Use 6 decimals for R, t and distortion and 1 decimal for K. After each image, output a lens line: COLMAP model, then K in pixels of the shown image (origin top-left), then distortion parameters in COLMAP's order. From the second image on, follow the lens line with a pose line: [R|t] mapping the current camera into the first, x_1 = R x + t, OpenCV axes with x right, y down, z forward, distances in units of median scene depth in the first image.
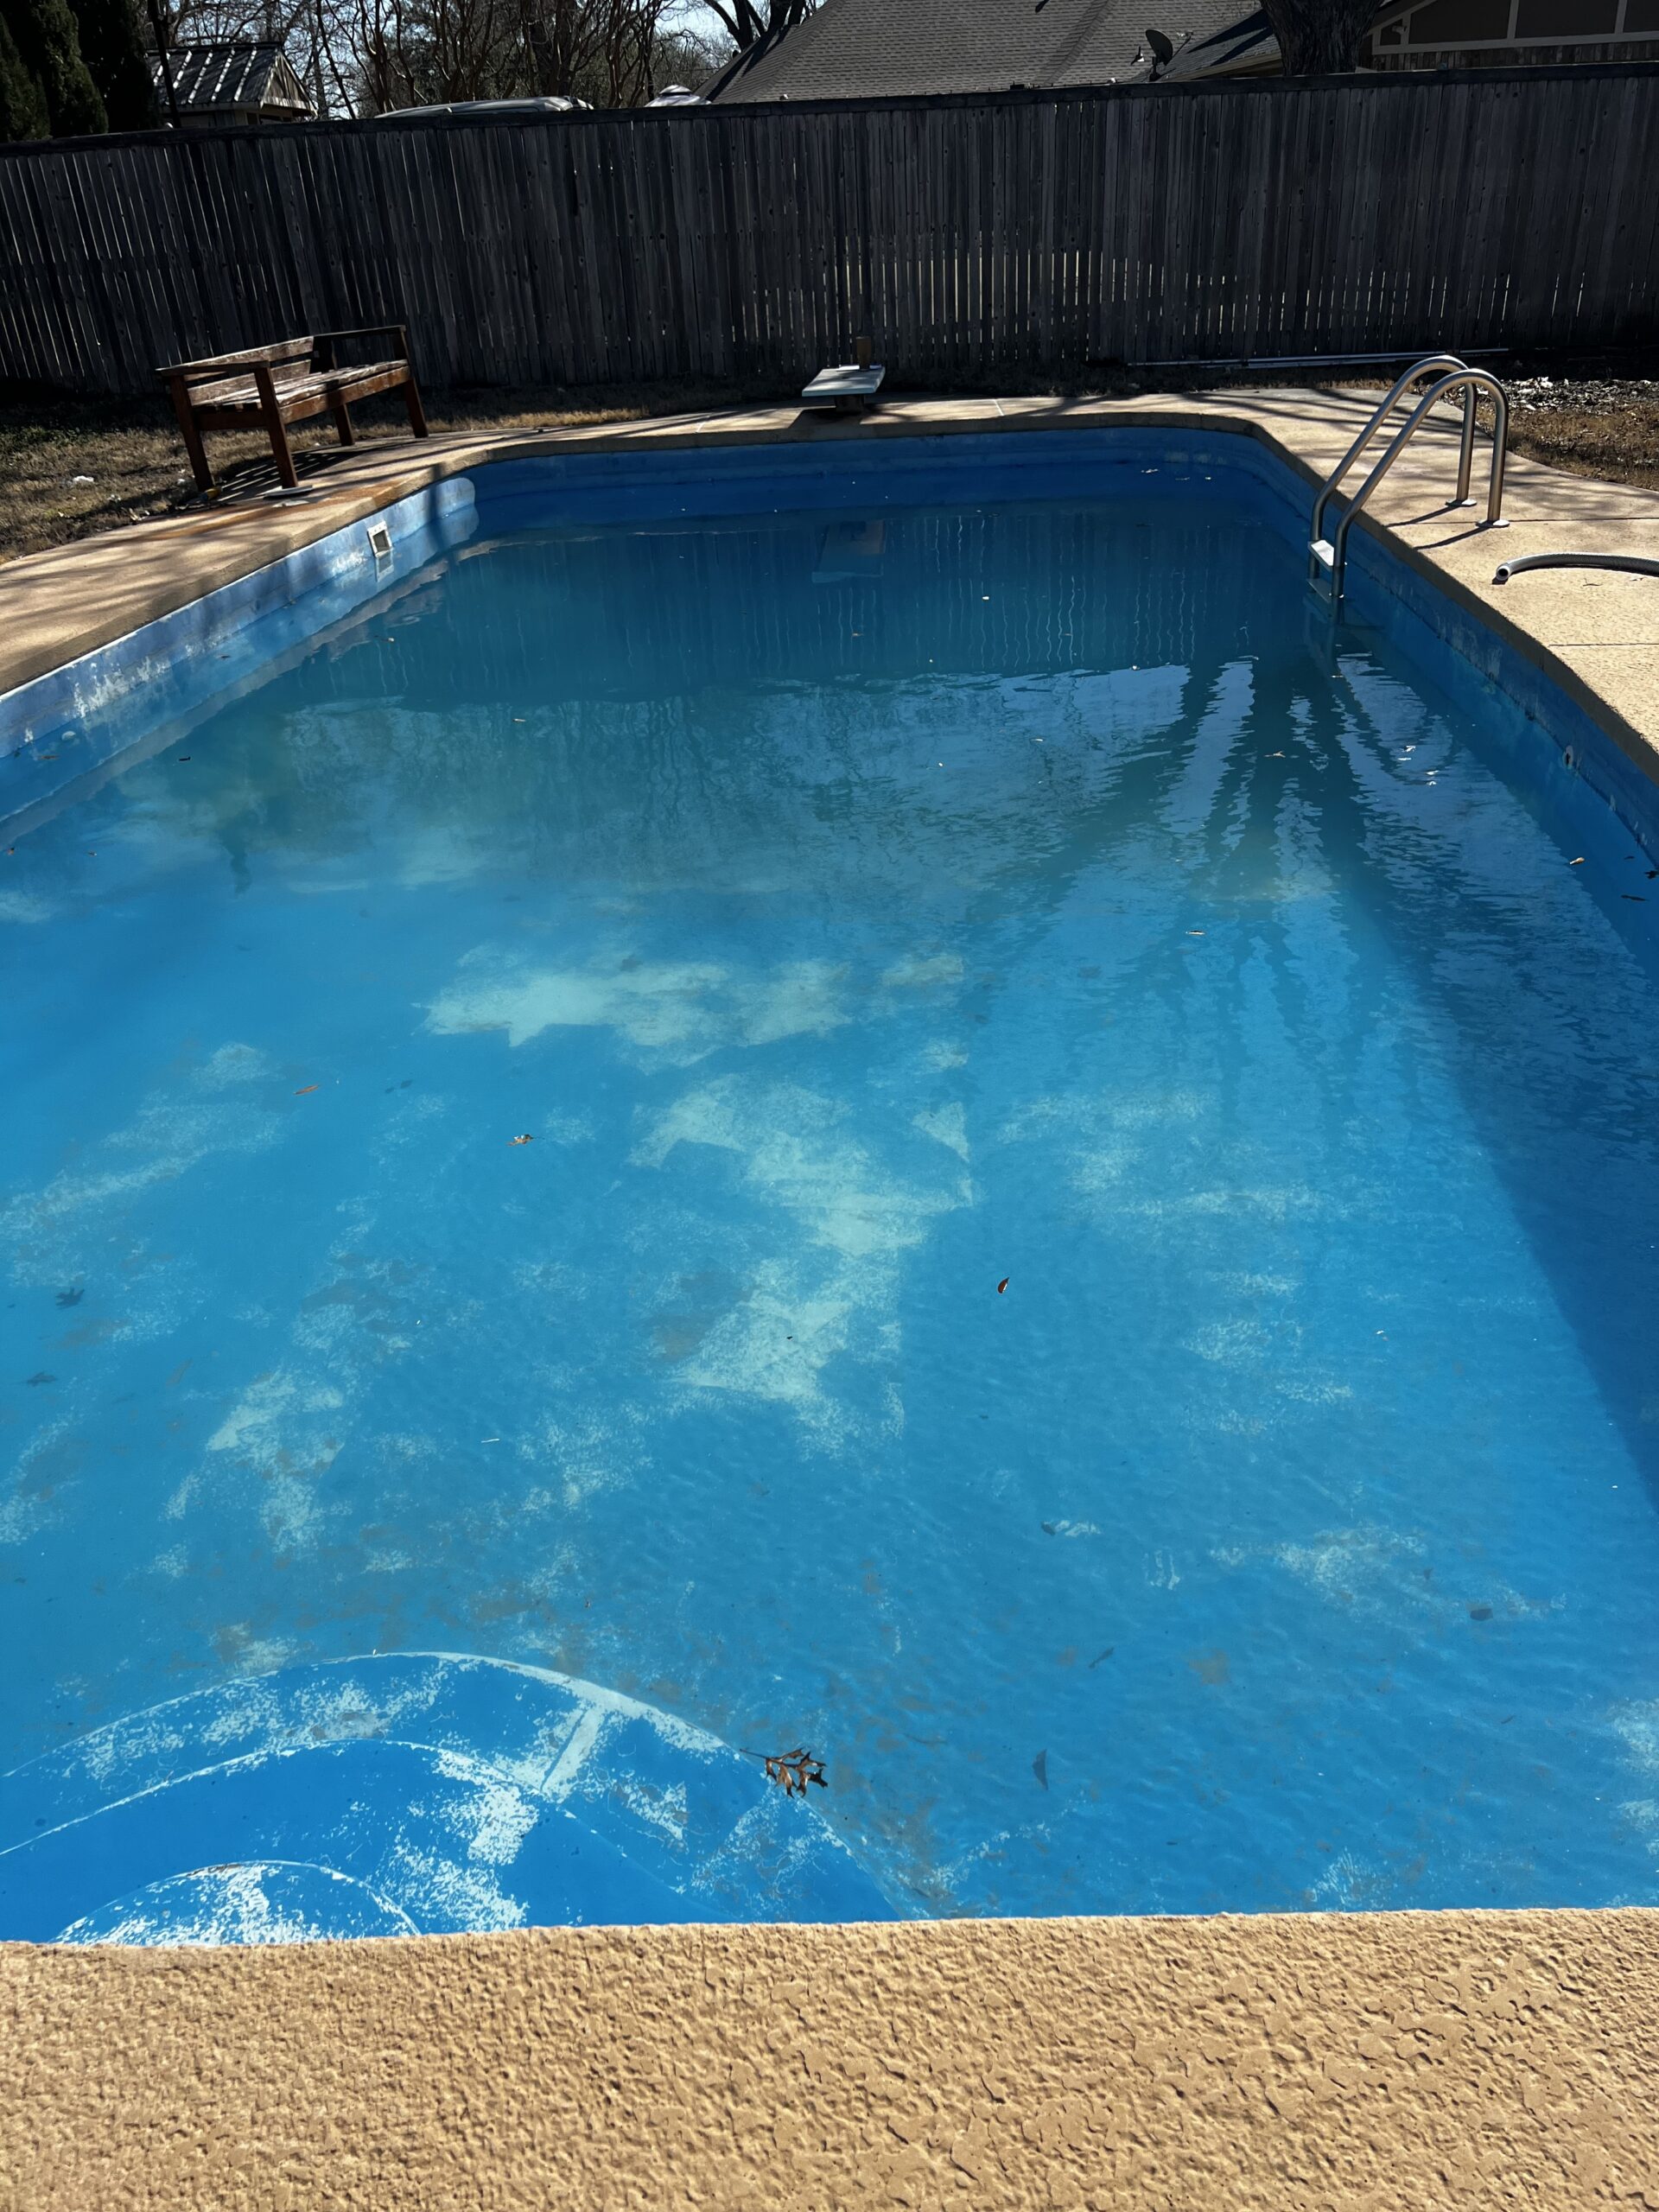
lens RADIAL K [[1727.8, 0, 843.3], [0, 1727.8, 1108.6], [0, 0, 1]] dist [0.076665, -0.085305]
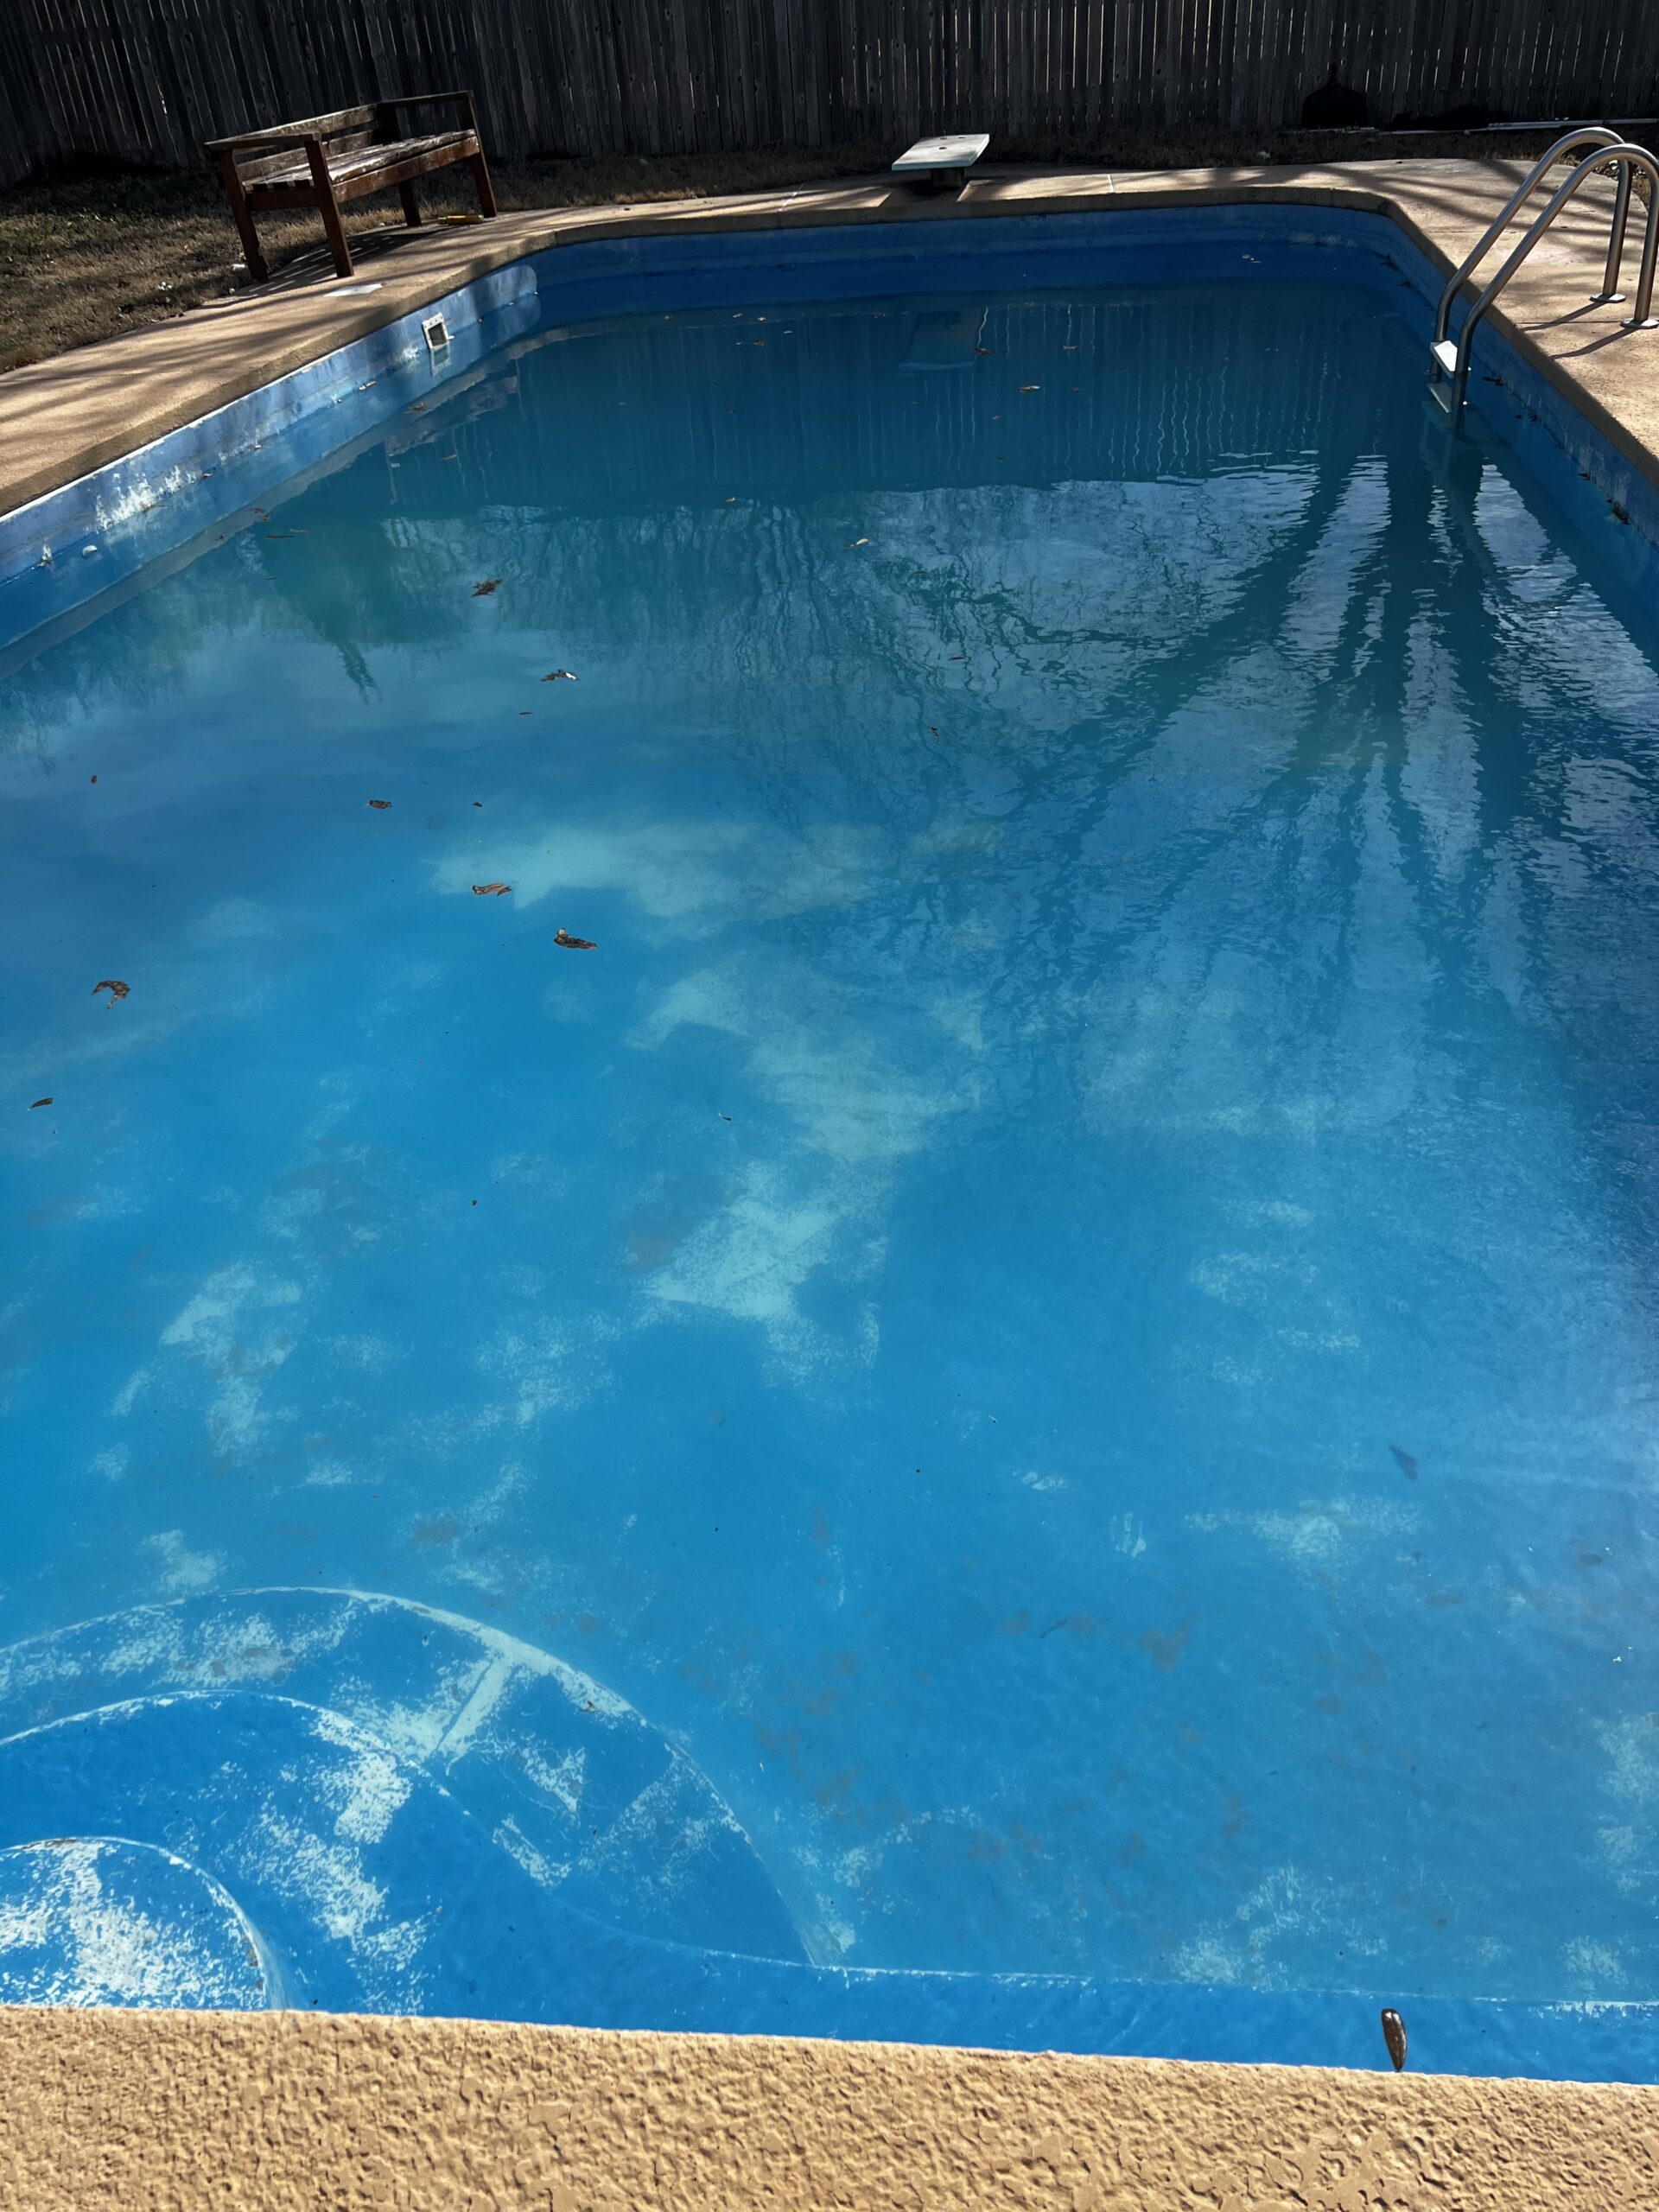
lens RADIAL K [[1727.8, 0, 838.1], [0, 1727.8, 1118.4], [0, 0, 1]] dist [0.076665, -0.085305]
pose [[0.997166, 0.034629, -0.066788, 0.092874], [-0.026833, 0.993087, 0.114273, -0.062885], [0.070284, -0.112157, 0.991202, 0.104066]]
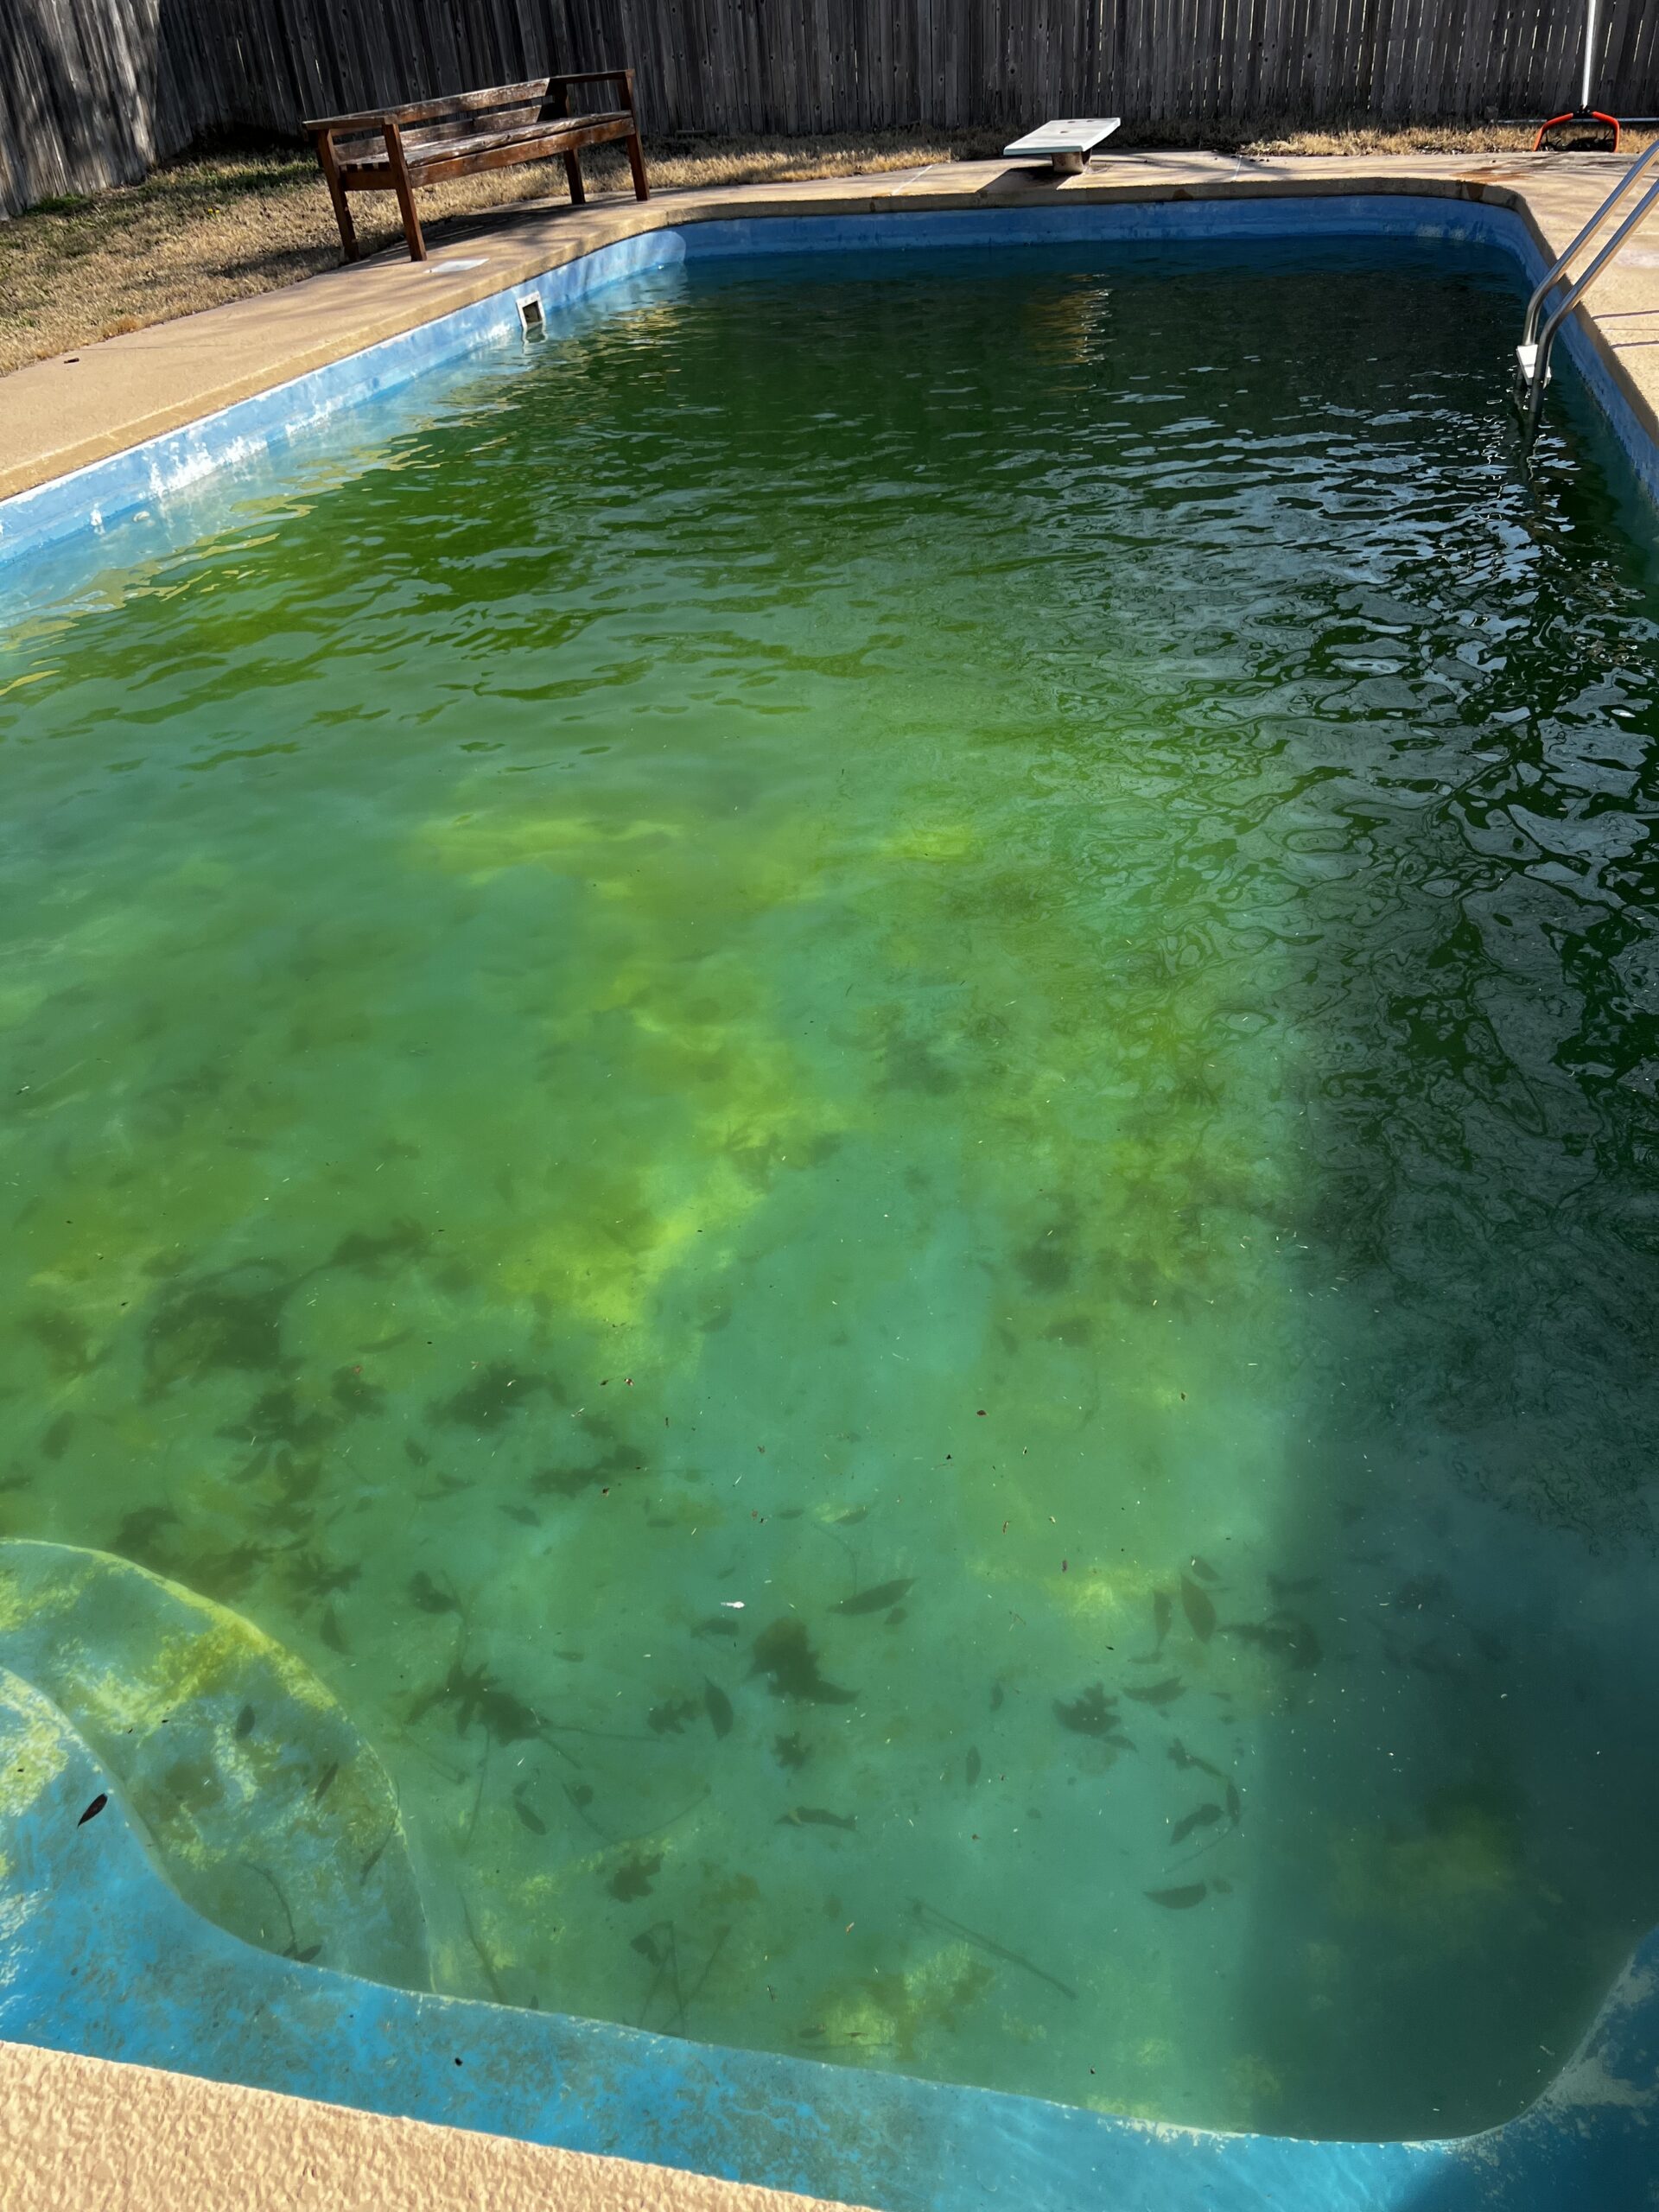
lens RADIAL K [[1727.8, 0, 806.4], [0, 1727.8, 1115.5], [0, 0, 1]] dist [0.076665, -0.085305]
pose [[0.980045, 0.105915, -0.168209, 0.304802], [-0.084652, 0.988036, 0.128916, -0.094019], [0.179850, -0.112105, 0.977285, 0.148889]]
